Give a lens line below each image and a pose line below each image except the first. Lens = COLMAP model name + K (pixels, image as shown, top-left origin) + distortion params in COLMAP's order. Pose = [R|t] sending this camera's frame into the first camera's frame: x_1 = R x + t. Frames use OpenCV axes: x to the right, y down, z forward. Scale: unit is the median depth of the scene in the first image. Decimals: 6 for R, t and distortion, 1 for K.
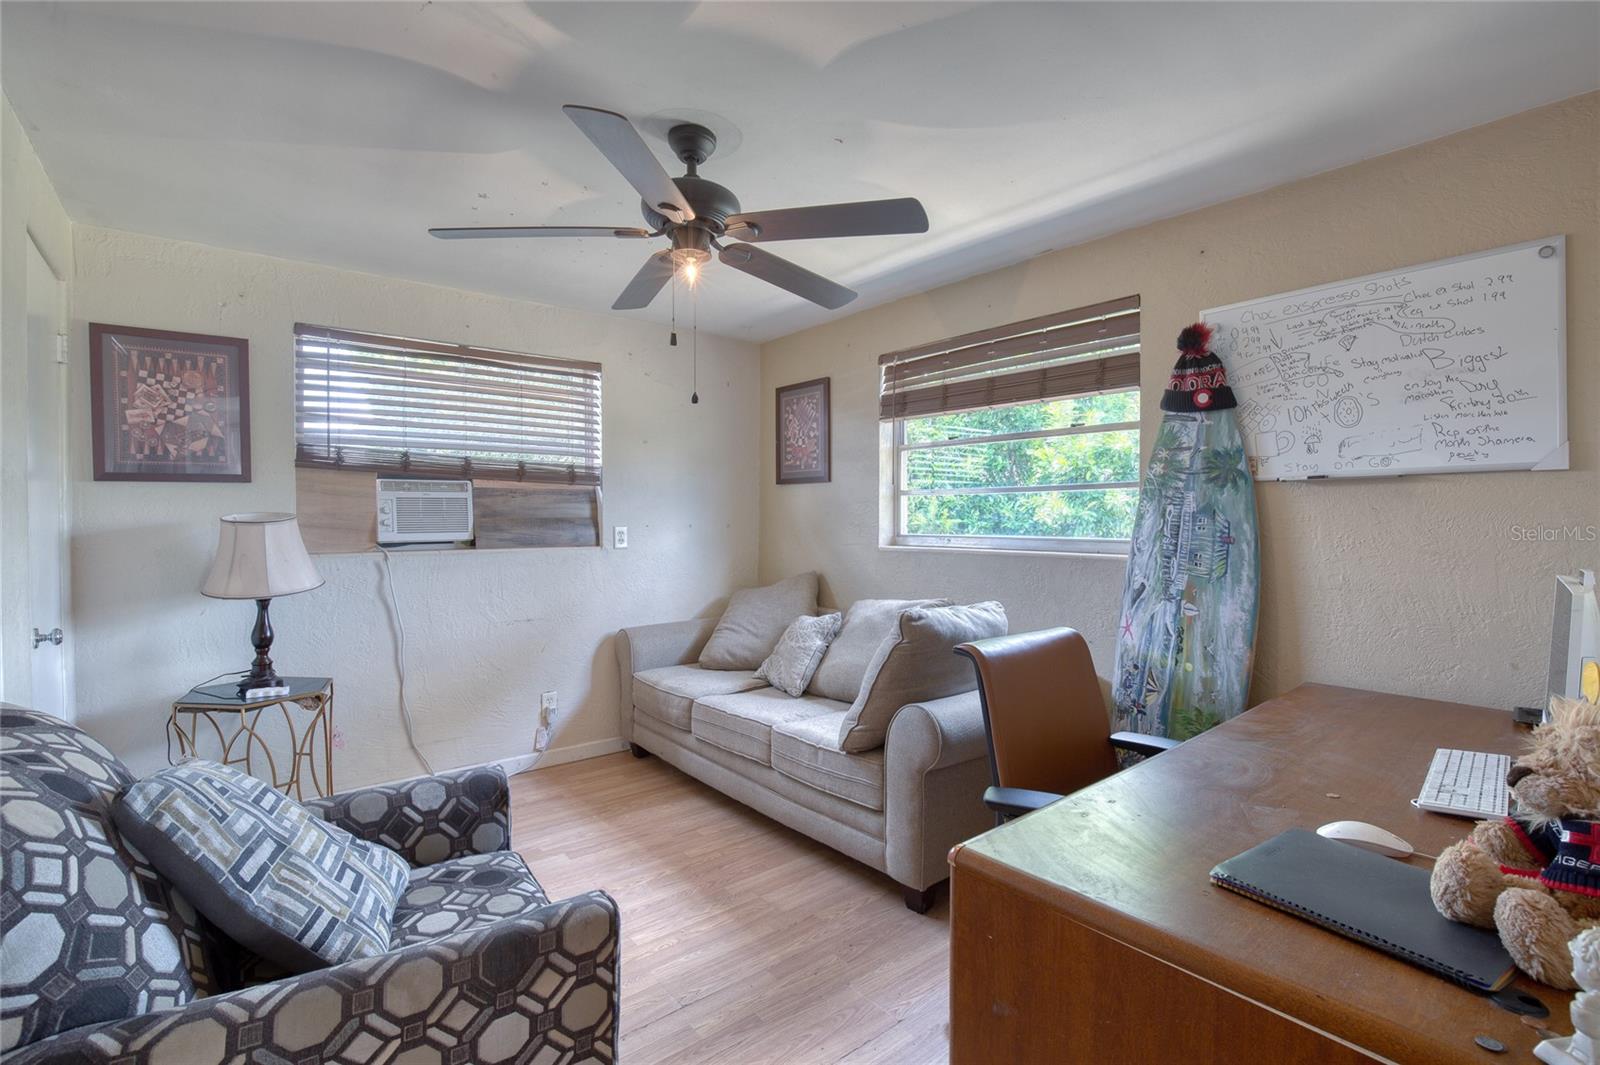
lens RADIAL K [[722.1, 0, 808.8], [0, 722.1, 527.9], [0, 0, 1]] dist [0.000947, 0.001093]
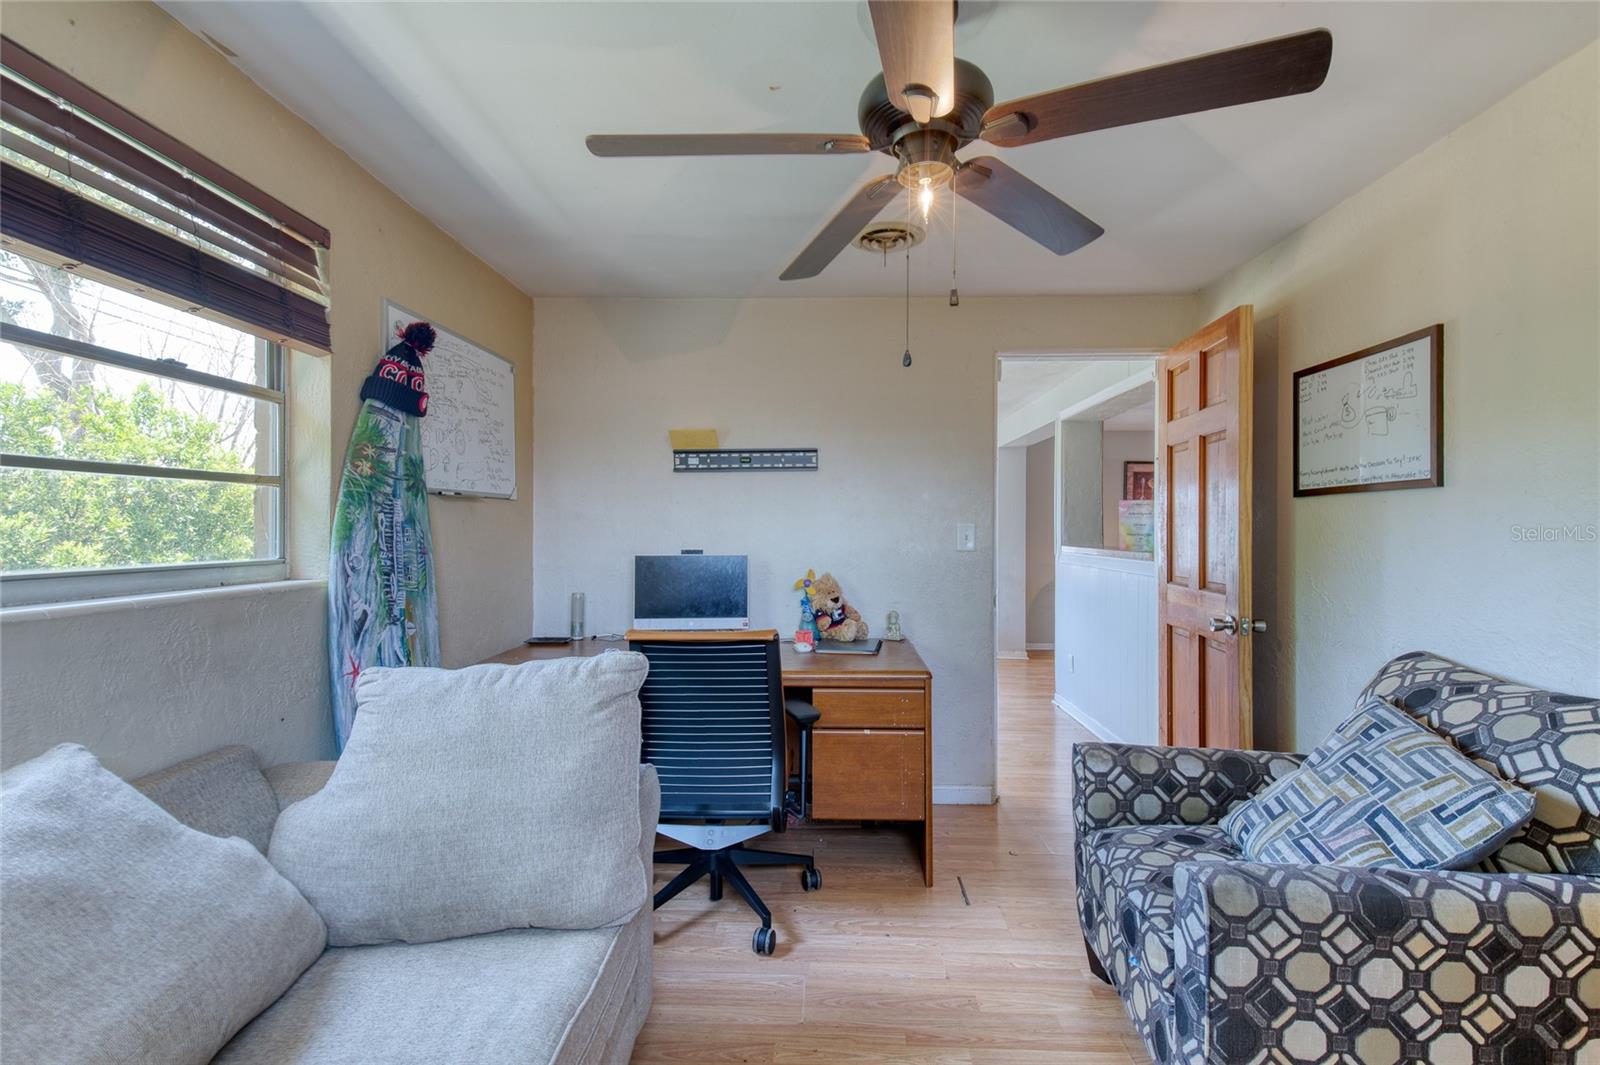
lens RADIAL K [[722.1, 0, 809.7], [0, 722.1, 531.6], [0, 0, 1]] dist [0.000947, 0.001093]
pose [[-0.763552, -0.008446, 0.645692, -0.440408], [0.004352, 0.999824, 0.018224, -0.023490], [-0.645732, 0.016725, -0.763381, 1.342109]]
